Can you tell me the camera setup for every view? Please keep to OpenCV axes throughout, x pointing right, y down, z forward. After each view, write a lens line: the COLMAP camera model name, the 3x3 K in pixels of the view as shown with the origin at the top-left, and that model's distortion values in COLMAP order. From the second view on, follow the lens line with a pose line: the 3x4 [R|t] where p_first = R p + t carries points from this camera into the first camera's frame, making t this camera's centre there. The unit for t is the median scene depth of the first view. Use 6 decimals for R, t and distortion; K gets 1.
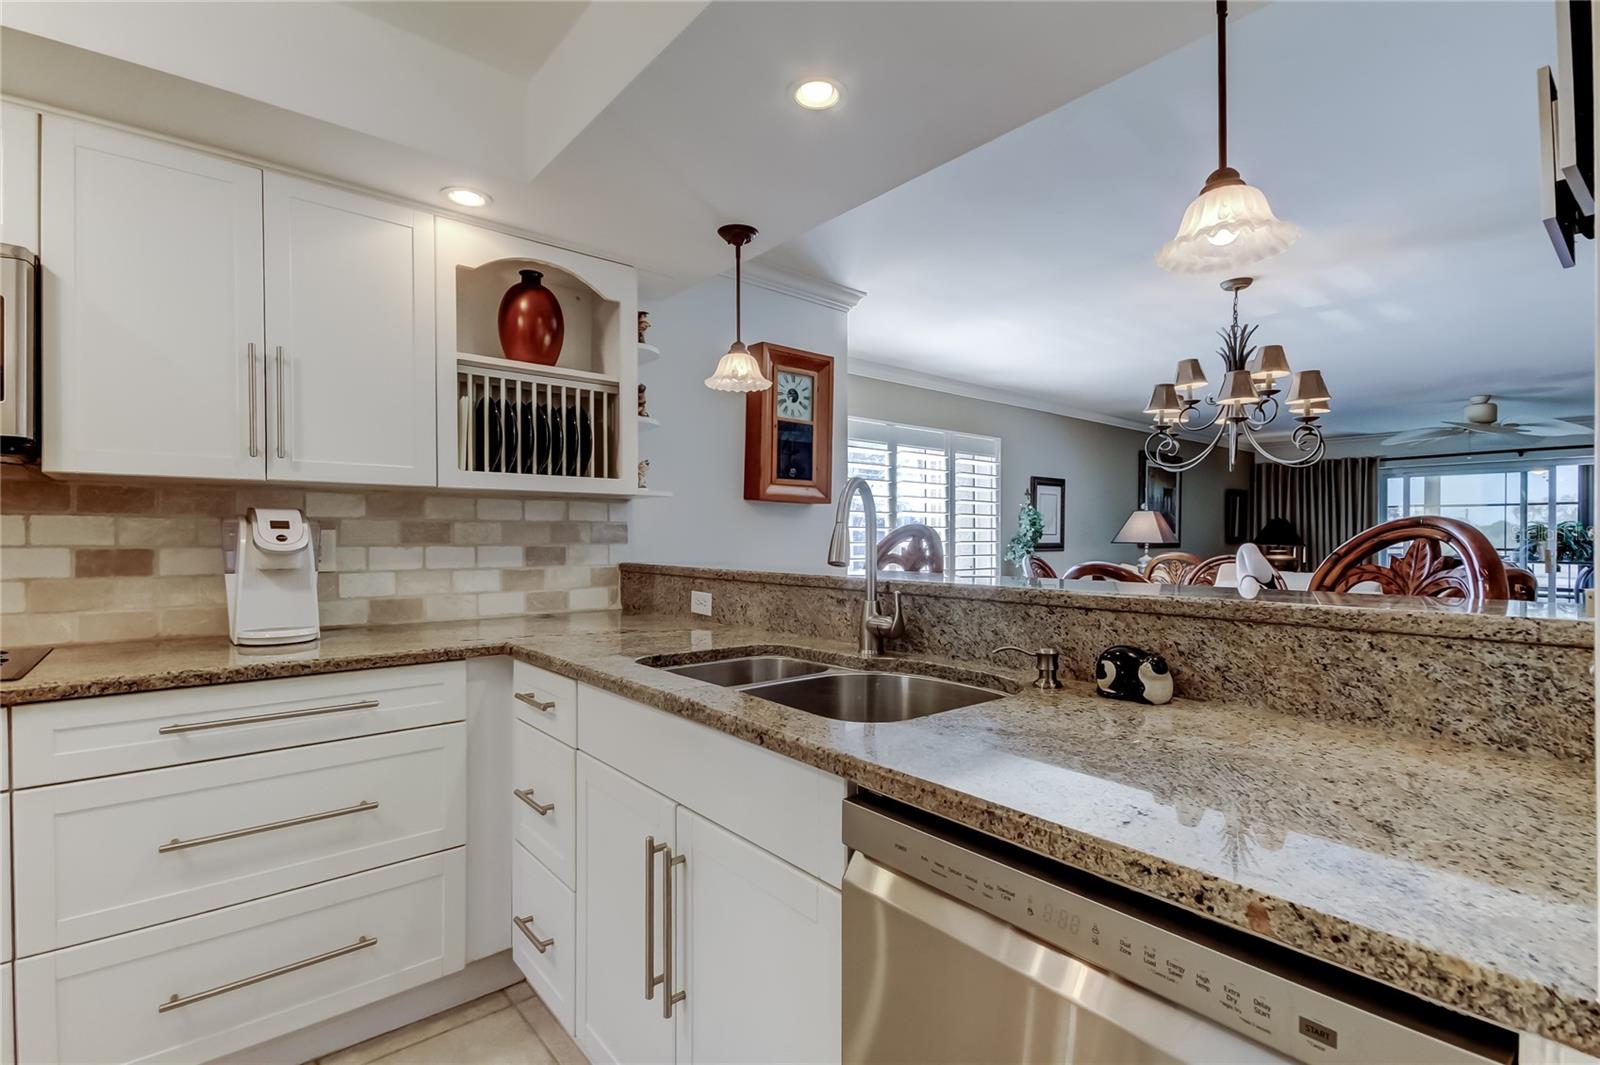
lens RADIAL K [[740.7, 0, 796.0], [0, 740.7, 540.1], [0, 0, 1]] dist [0.018508, -0.006919]
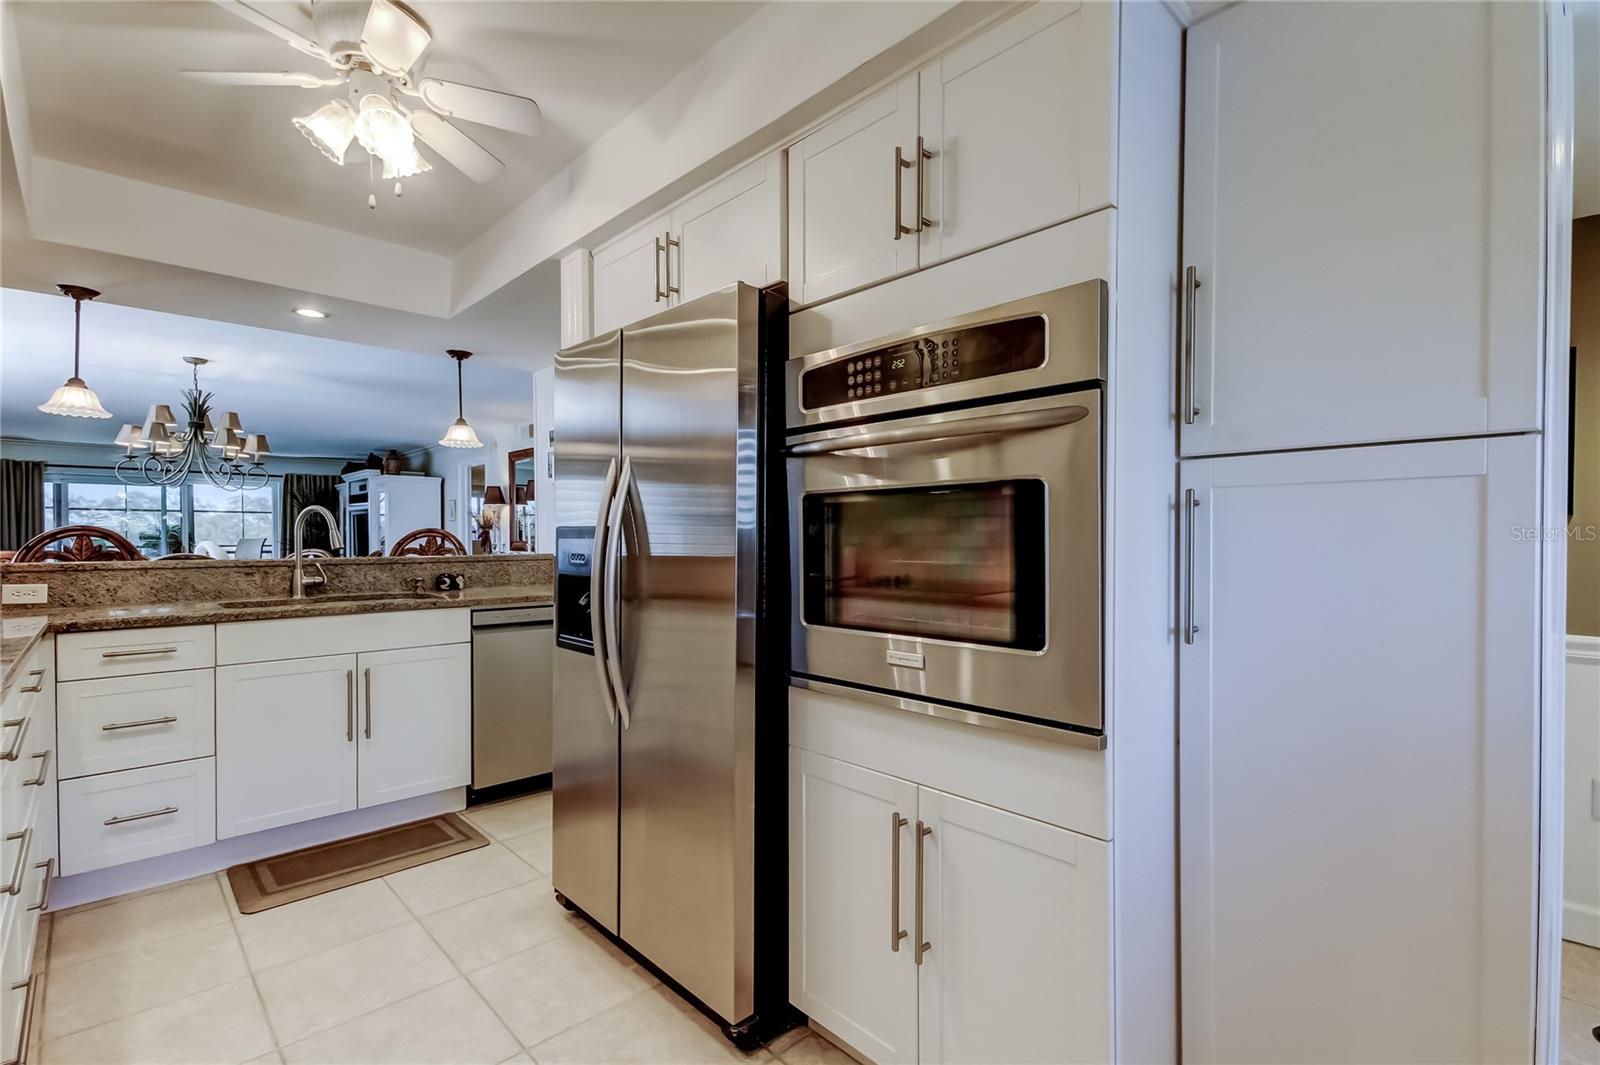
lens RADIAL K [[740.7, 0, 808.6], [0, 740.7, 549.2], [0, 0, 1]] dist [0.018508, -0.006919]
pose [[-0.066522, -0.016535, 0.997648, -1.140222], [0.004207, 0.999849, 0.016852, 0.002114], [-0.997776, 0.005318, -0.066443, -0.102454]]
